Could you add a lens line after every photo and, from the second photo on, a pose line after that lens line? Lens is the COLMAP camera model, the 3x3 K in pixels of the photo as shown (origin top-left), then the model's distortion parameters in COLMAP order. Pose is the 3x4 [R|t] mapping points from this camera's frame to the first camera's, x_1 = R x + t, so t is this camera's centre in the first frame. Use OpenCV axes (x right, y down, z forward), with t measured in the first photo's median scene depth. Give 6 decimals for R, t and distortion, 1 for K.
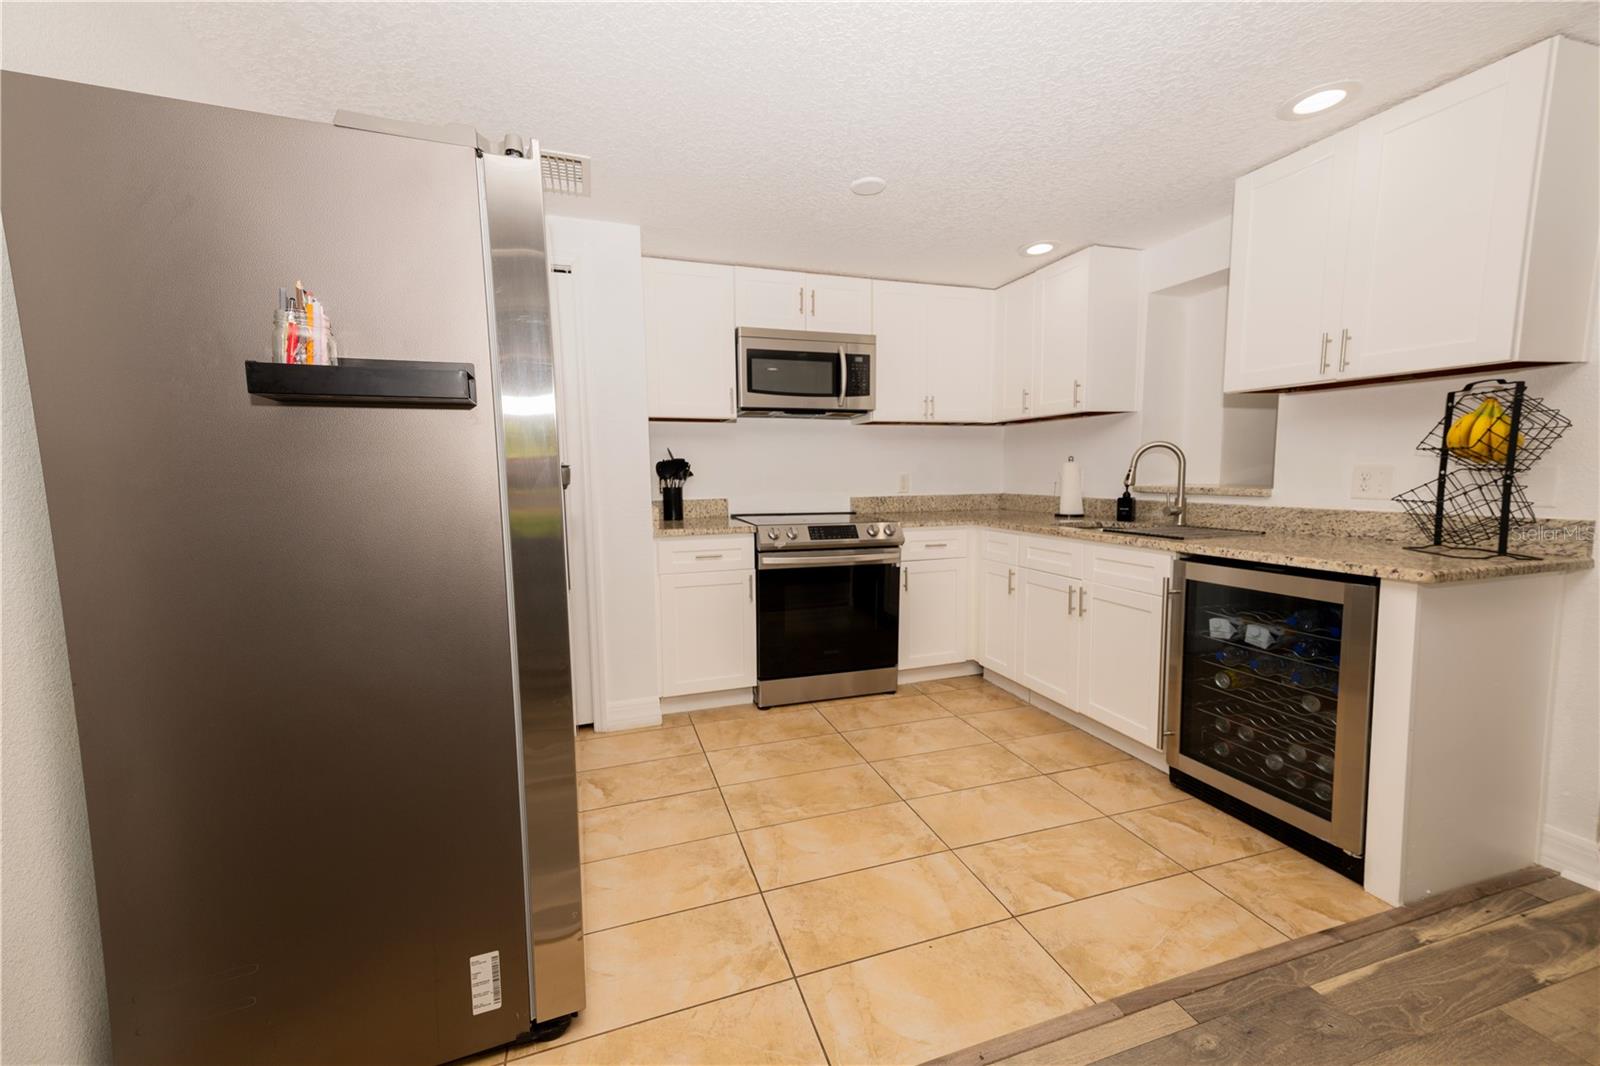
lens RADIAL K [[625.2, 0, 801.0], [0, 625.2, 530.6], [0, 0, 1]] dist [0.026282, 0.000102]
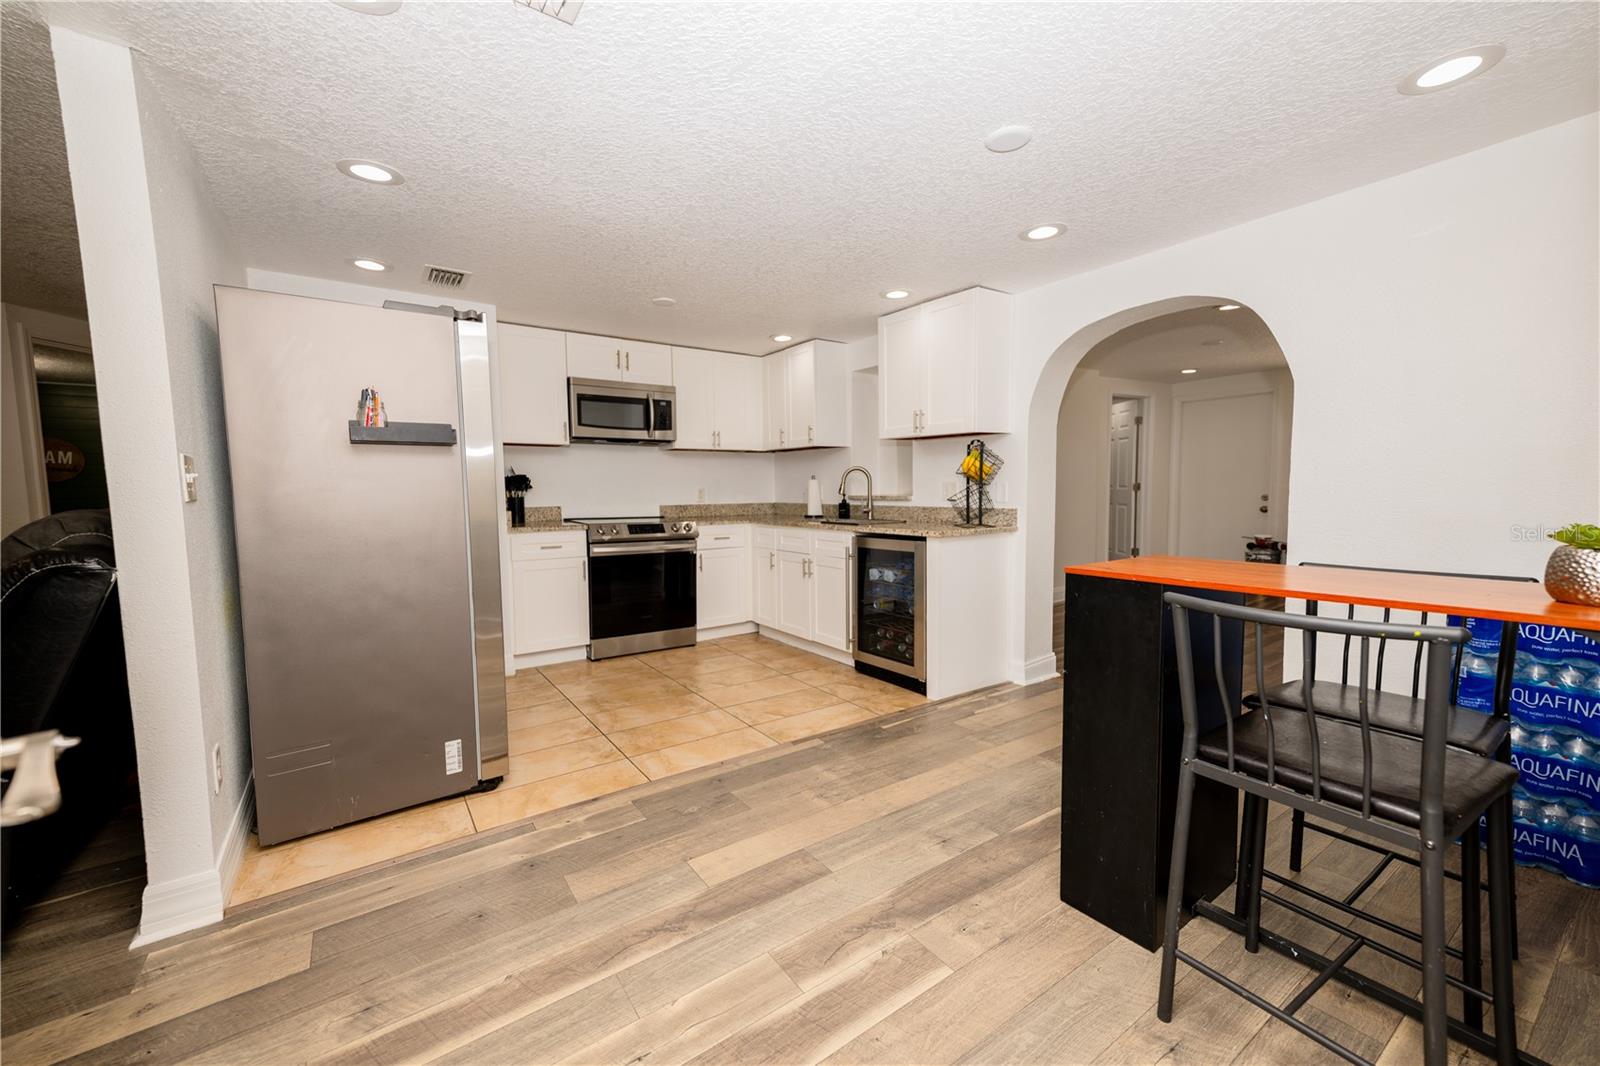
lens RADIAL K [[632.3, 0, 800.0], [0, 632.3, 533.0], [0, 0, 1]] dist [0.015223, -0.000002]
pose [[0.959337, -0.018091, 0.281682, -0.017373], [0.025781, 0.999389, -0.023618, 0.056385], [-0.281082, 0.029920, 0.959217, -0.457056]]
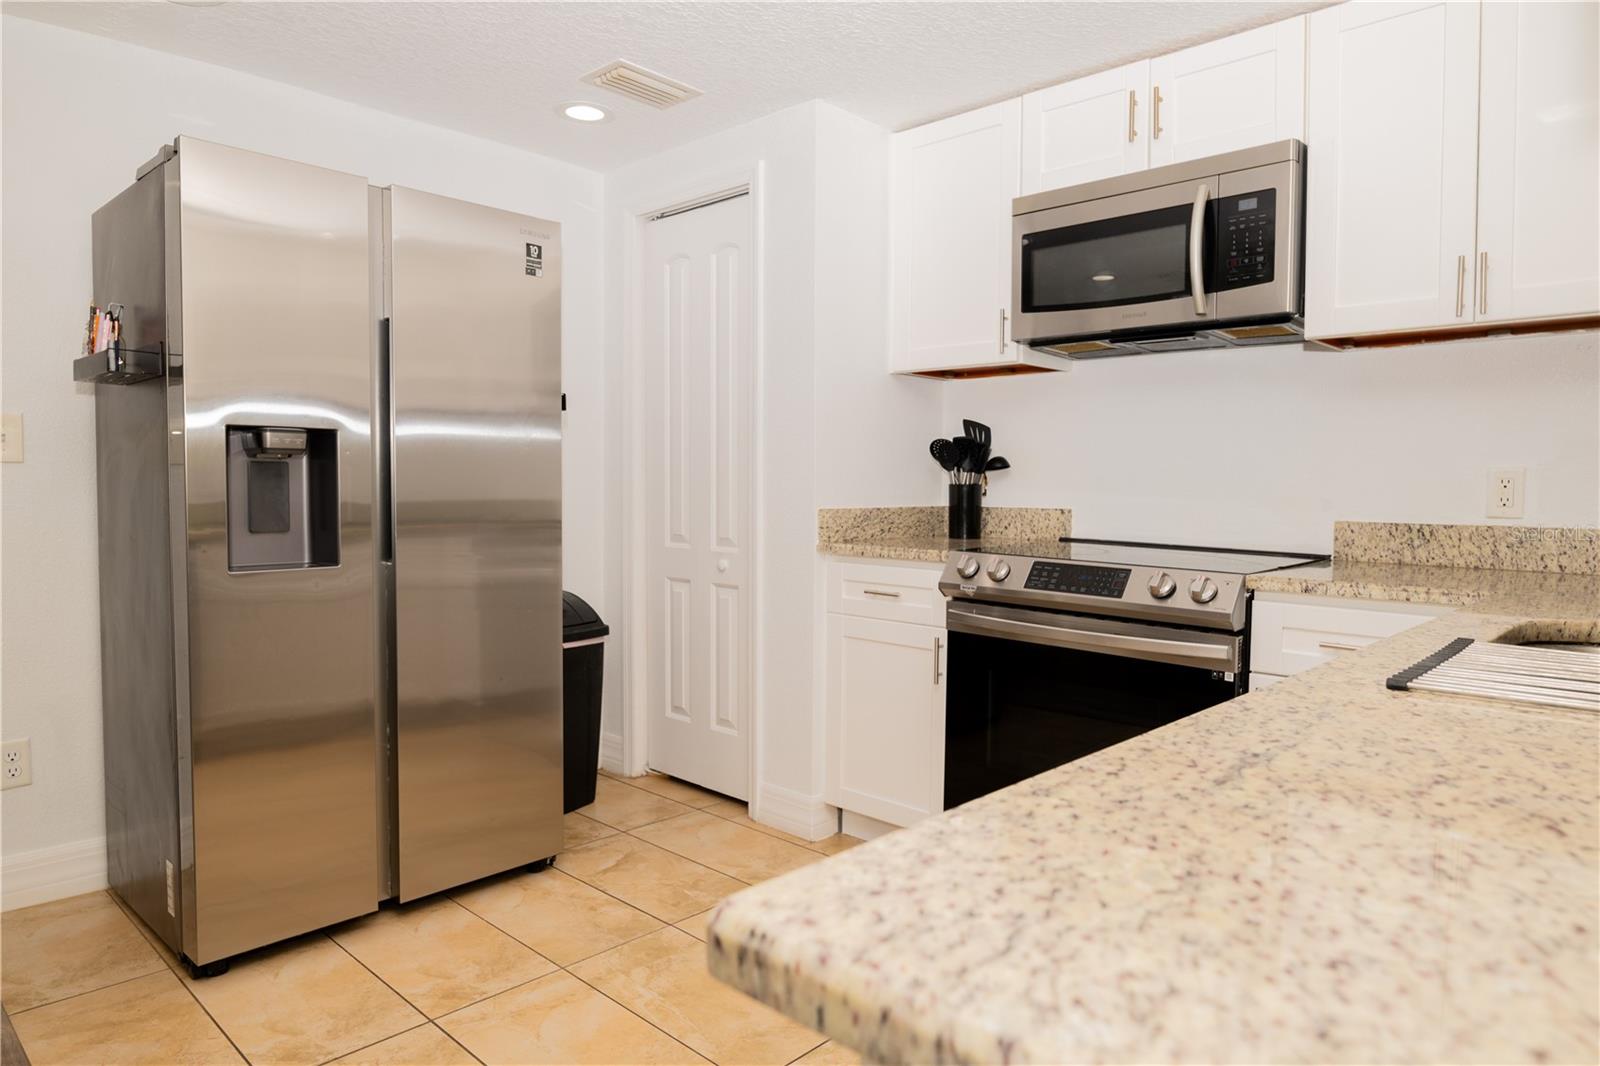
lens RADIAL K [[995.4, 0, 806.8], [0, 995.4, 526.0], [0, 0, 1]] dist [-0.013985, 0.000318]
pose [[0.469386, 0.054049, -0.881338, 0.655928], [-0.101910, 0.994771, 0.006729, -0.022666], [0.877093, 0.086659, 0.472439, 0.473075]]
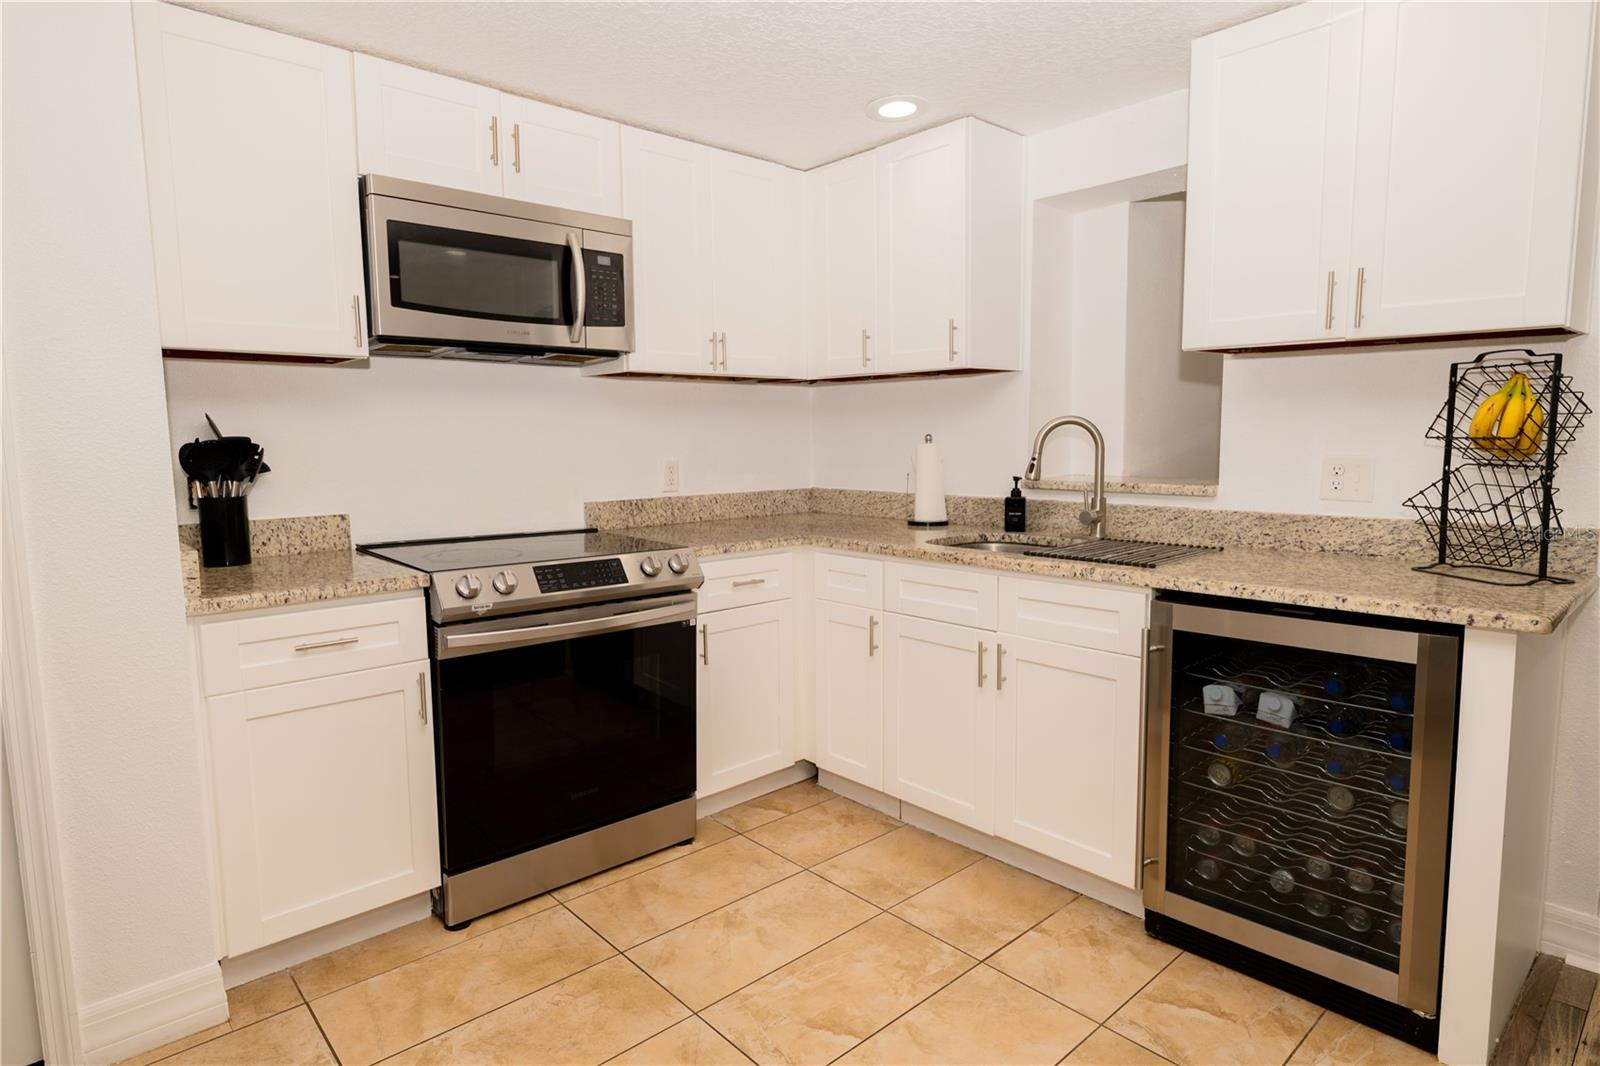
lens RADIAL K [[871.2, 0, 804.6], [0, 871.2, 527.3], [0, 0, 1]] dist [-0.002659, -0.001691]
pose [[0.914238, -0.040138, 0.403185, -0.077300], [0.038662, 0.999183, 0.011804, -0.041565], [-0.403329, 0.004796, 0.915043, 0.243582]]
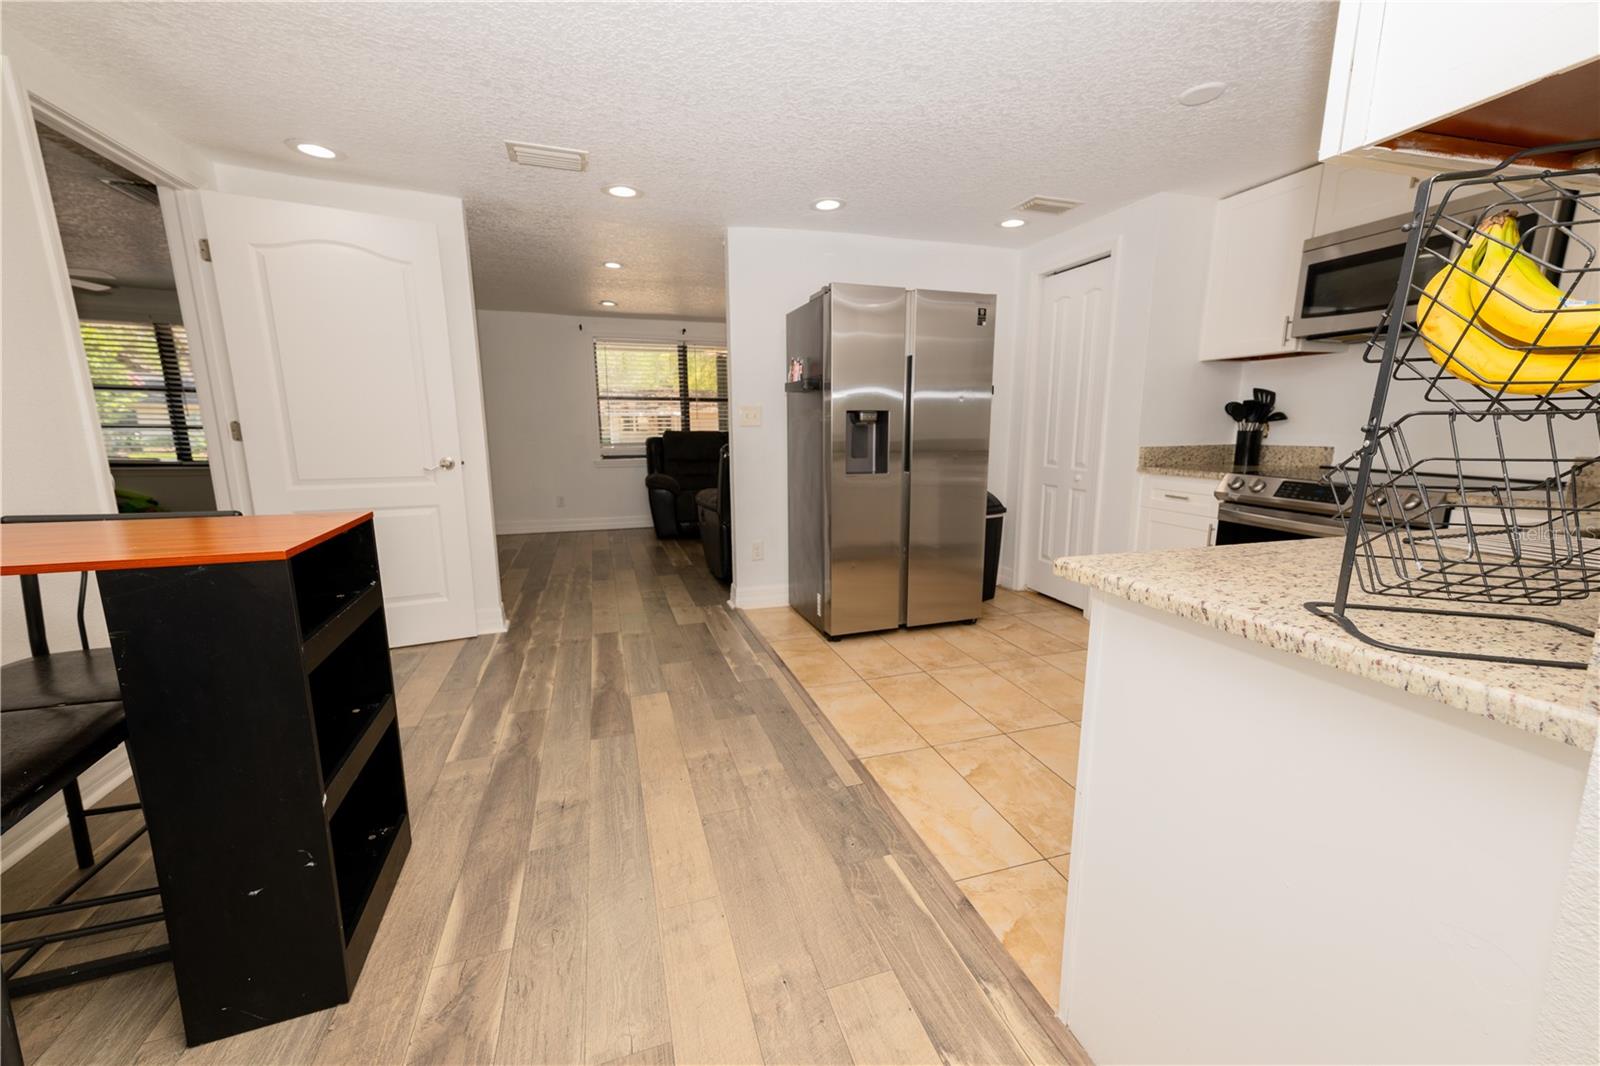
lens RADIAL K [[629.4, 0, 805.3], [0, 629.4, 536.0], [0, 0, 1]] dist [0.026951, 0.000409]
pose [[-0.008716, 0.190112, -0.981724, 0.896503], [-0.095925, 0.977074, 0.190063, -0.036633], [0.995350, 0.095828, 0.009720, 0.379557]]
